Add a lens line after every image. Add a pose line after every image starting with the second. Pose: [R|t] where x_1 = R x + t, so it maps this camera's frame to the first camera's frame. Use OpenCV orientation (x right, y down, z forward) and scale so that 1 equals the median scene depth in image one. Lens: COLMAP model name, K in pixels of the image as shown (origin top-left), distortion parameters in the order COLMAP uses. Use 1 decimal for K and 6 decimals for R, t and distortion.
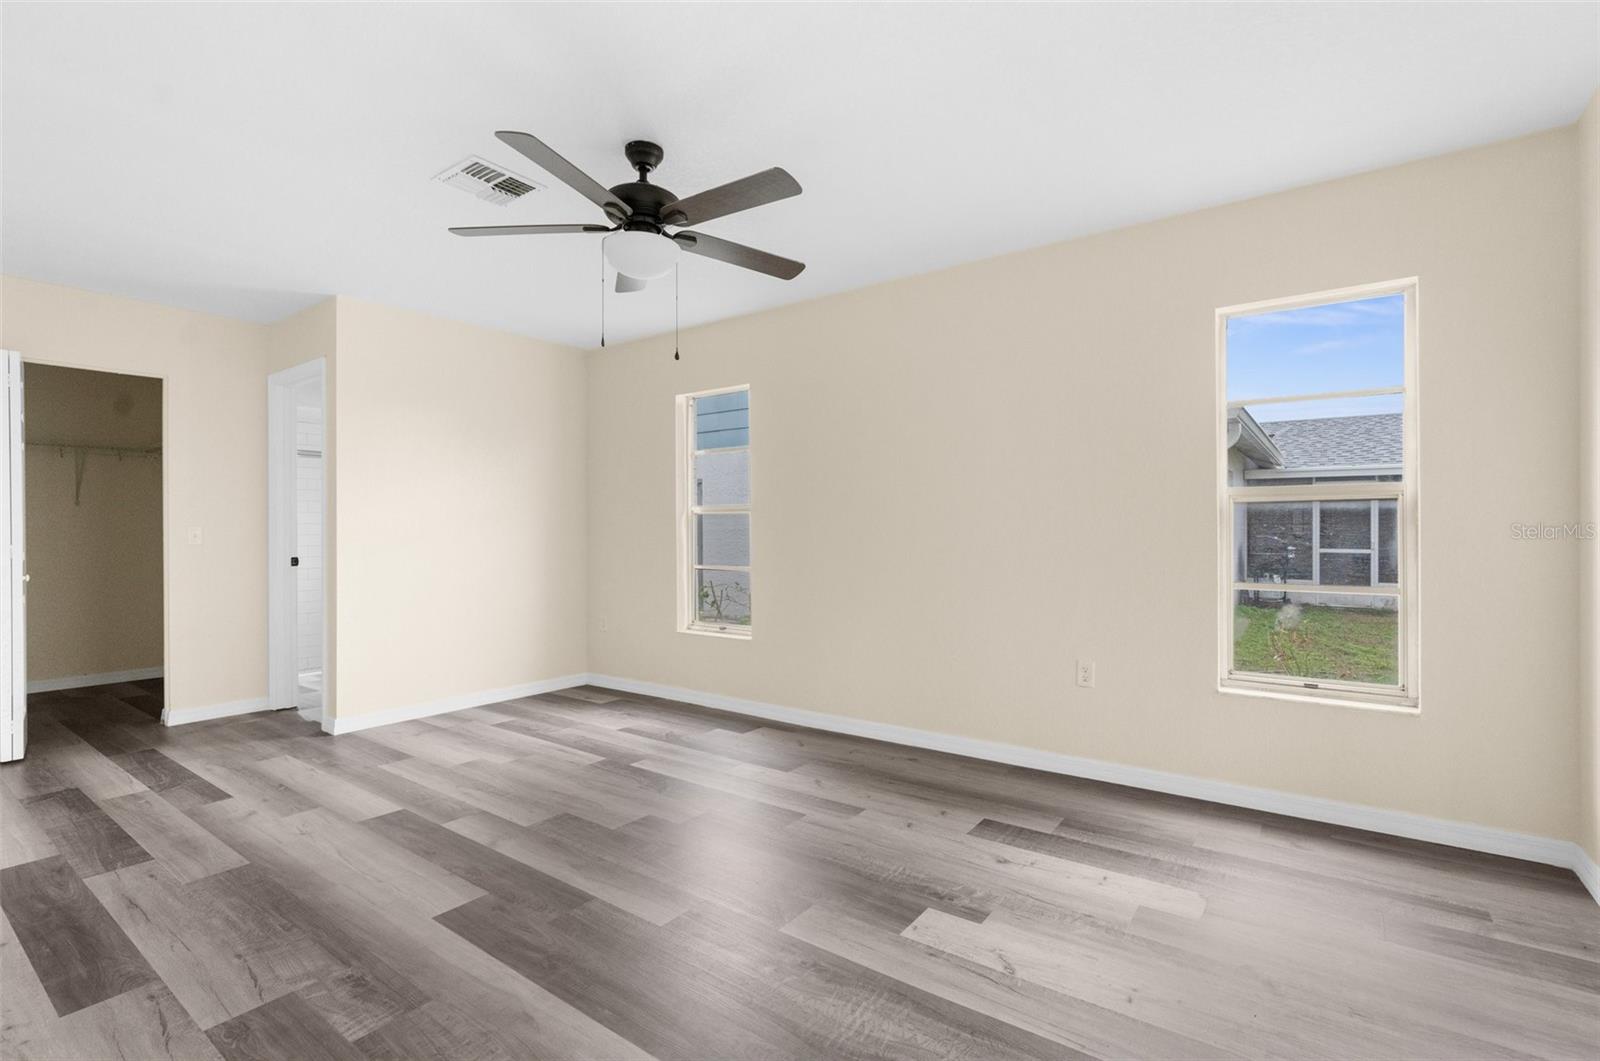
lens RADIAL K [[723.7, 0, 796.0], [0, 723.7, 527.1], [0, 0, 1]] dist [-0.007921, 0.001048]
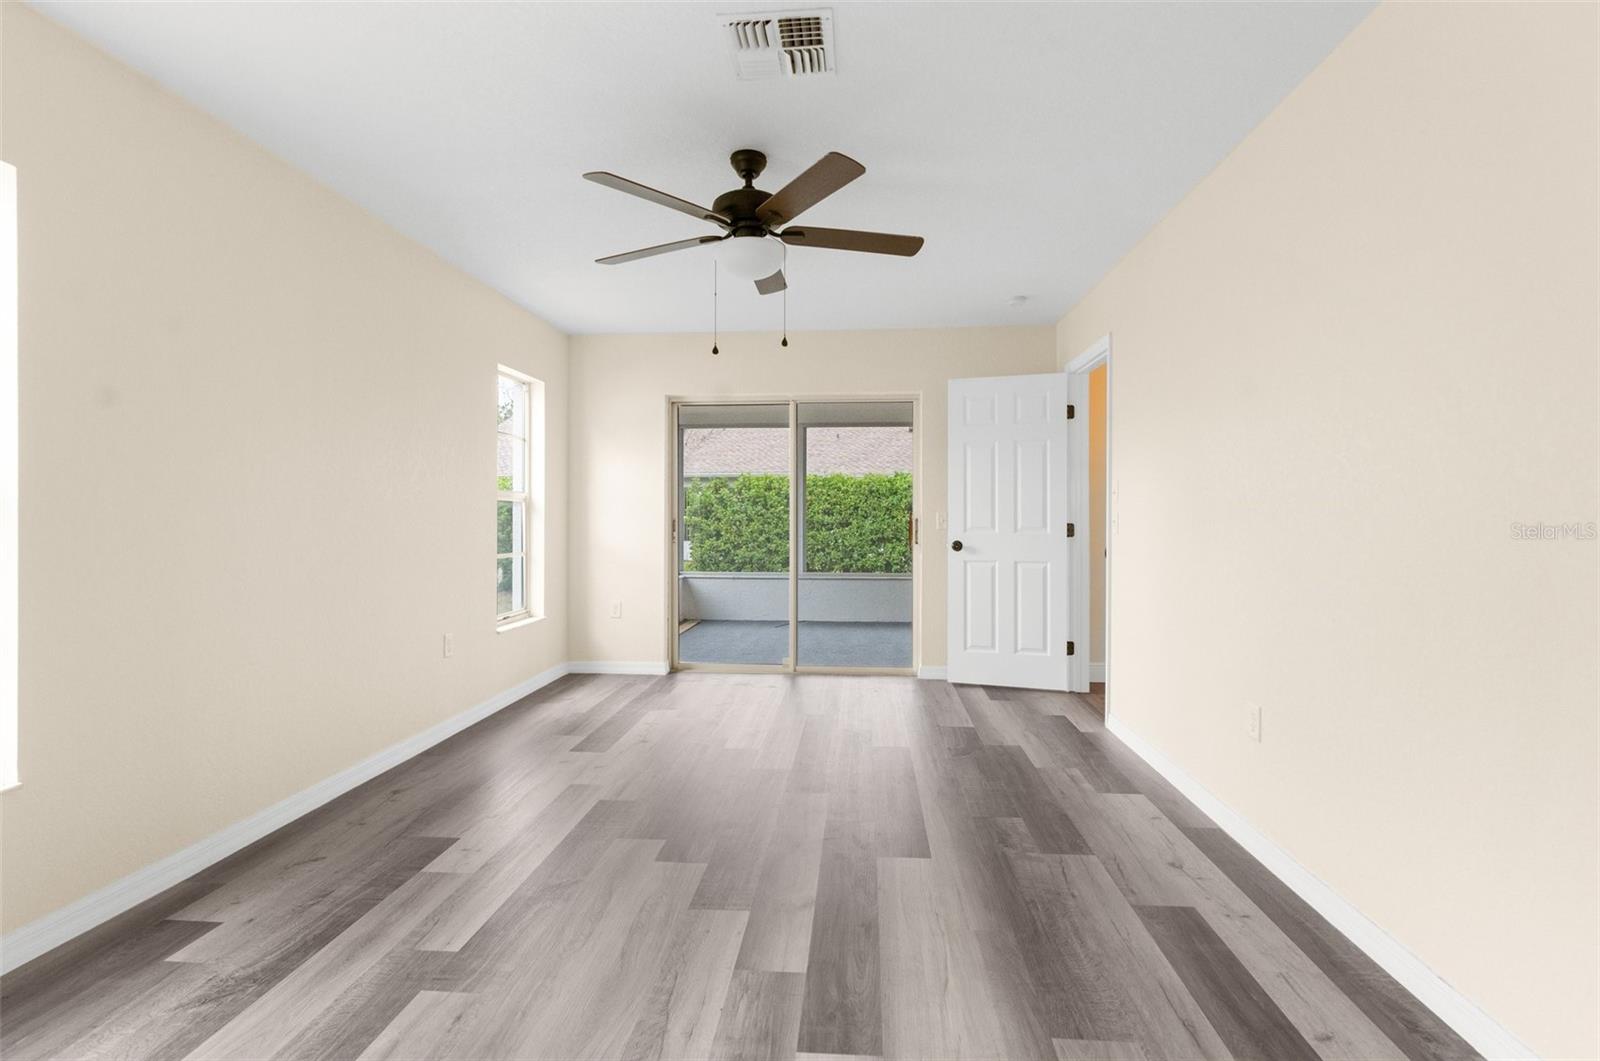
lens RADIAL K [[723.7, 0, 796.0], [0, 723.7, 527.1], [0, 0, 1]] dist [-0.007921, 0.001048]
pose [[-0.503446, -0.011054, 0.863956, -1.279730], [-0.003135, 0.999935, 0.010968, 0.000703], [-0.864021, 0.002813, -0.503448, 1.628420]]
